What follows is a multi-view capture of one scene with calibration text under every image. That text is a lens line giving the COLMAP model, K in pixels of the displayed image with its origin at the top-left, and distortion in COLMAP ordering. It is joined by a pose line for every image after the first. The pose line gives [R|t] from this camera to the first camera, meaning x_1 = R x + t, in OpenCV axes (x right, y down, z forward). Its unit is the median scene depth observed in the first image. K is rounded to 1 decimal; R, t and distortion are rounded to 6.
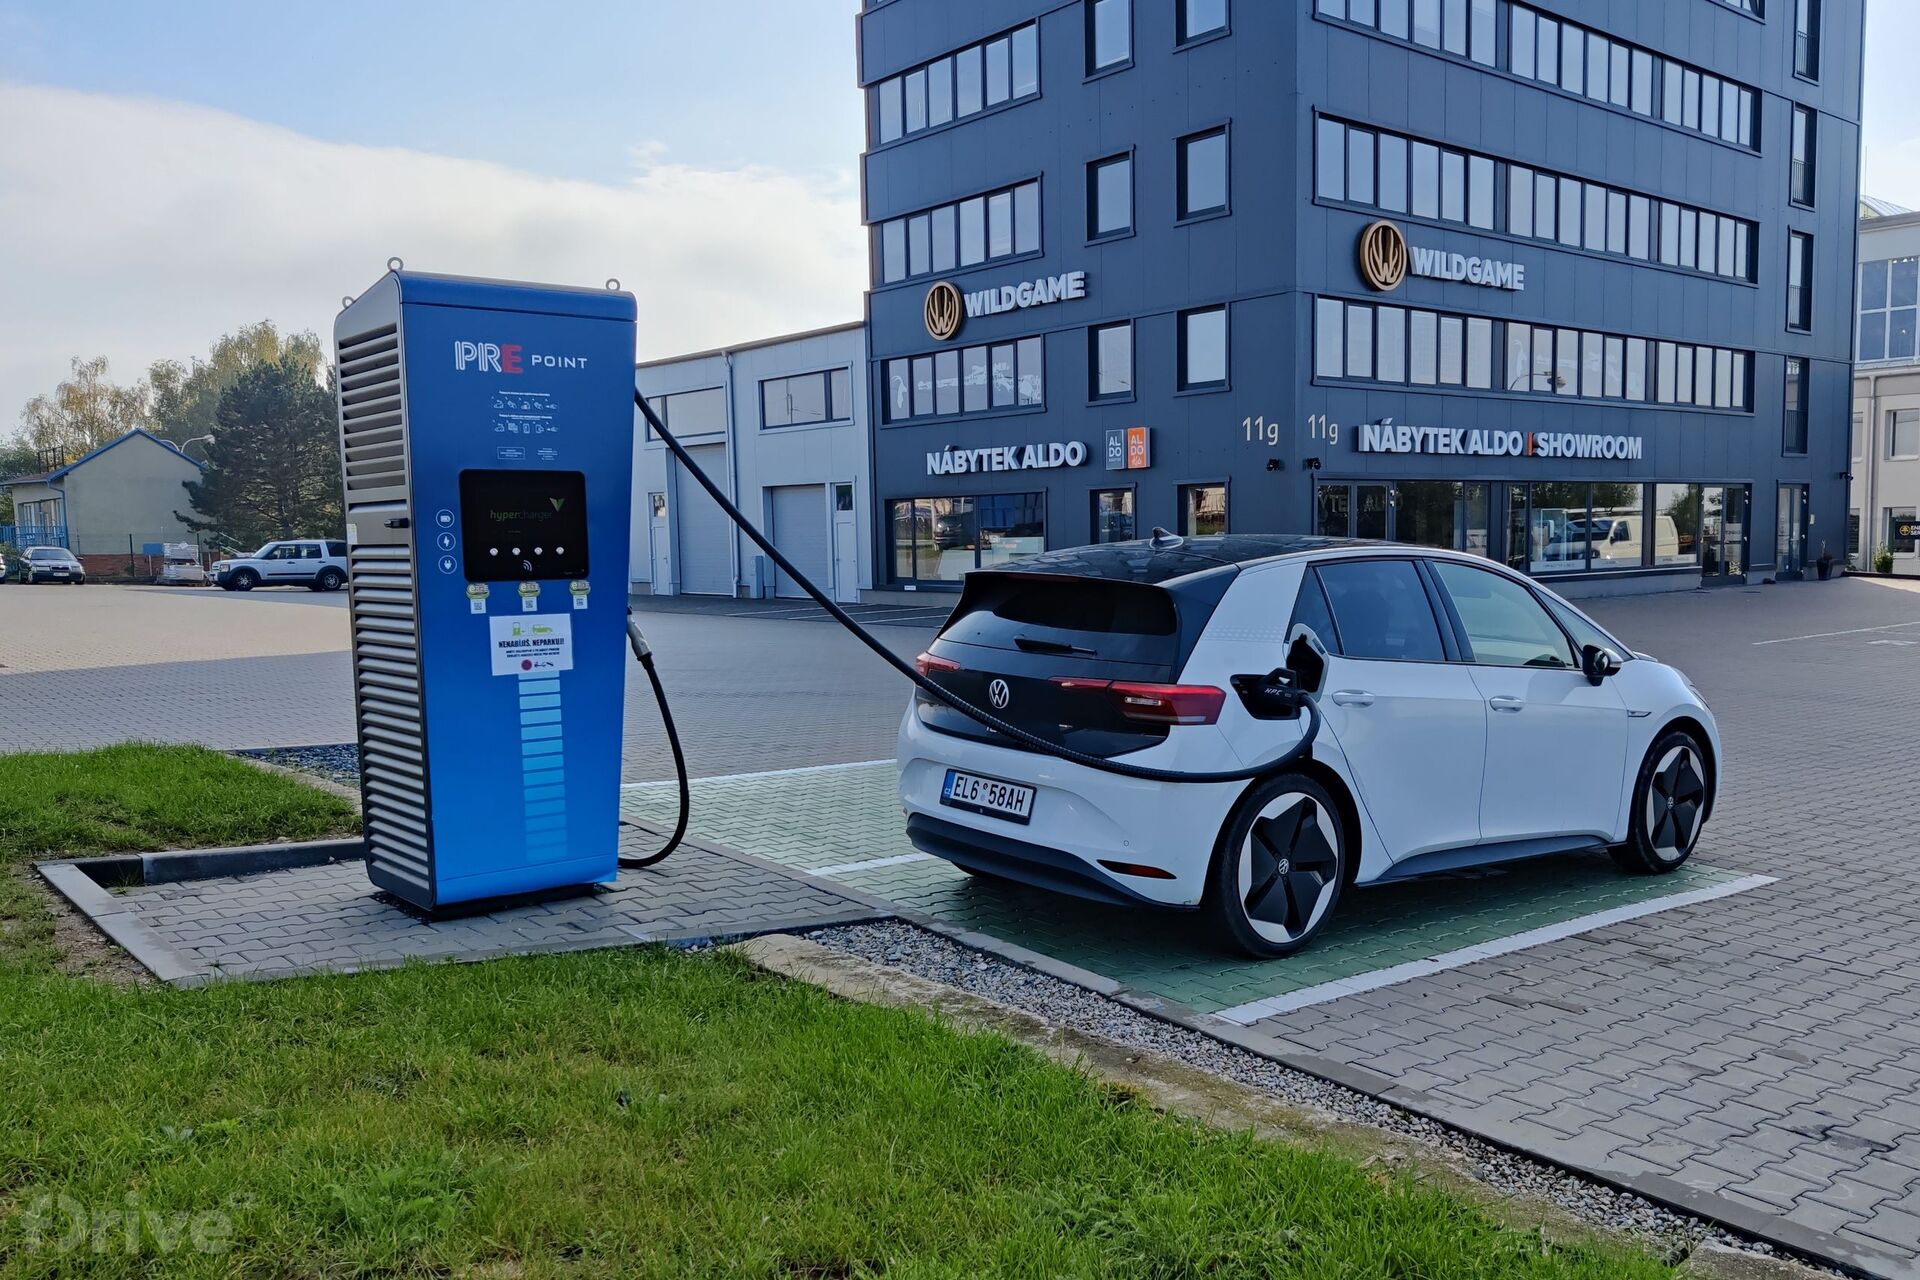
lens RADIAL K [[1605.9, 0, 960.0], [0, 1605.9, 640.0], [0, 0, 1]] dist [0.112969, -0.236009]
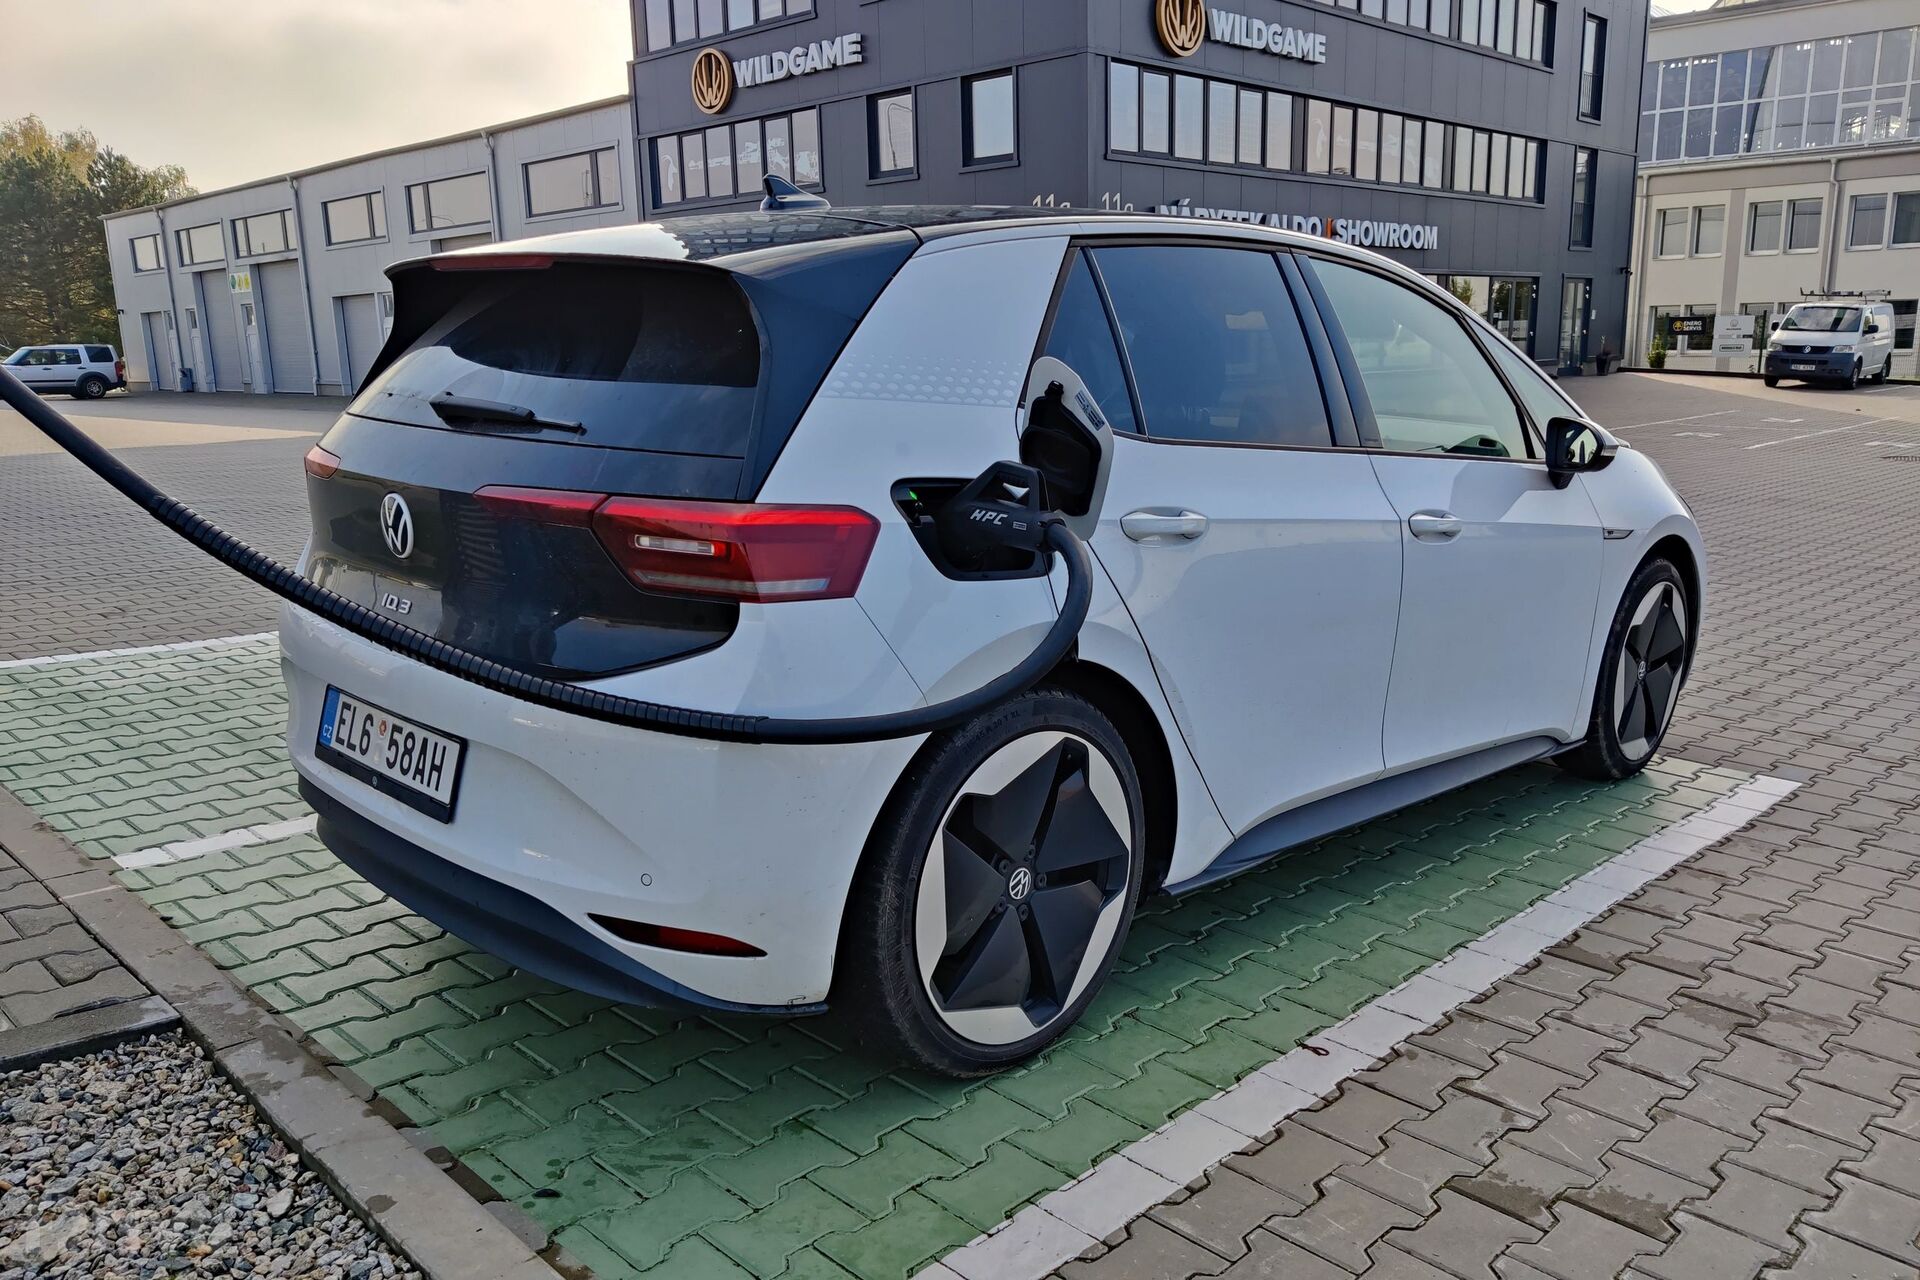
lens RADIAL K [[1528.1, 0, 961.9], [0, 1528.1, 580.7], [0, 0, 1]] dist [0.073911, -0.155502]
pose [[0.992881, -0.019216, 0.117550, 0.027874], [0.008795, 0.996034, 0.088532, 0.002554], [-0.118785, -0.086868, 0.989113, 0.119071]]
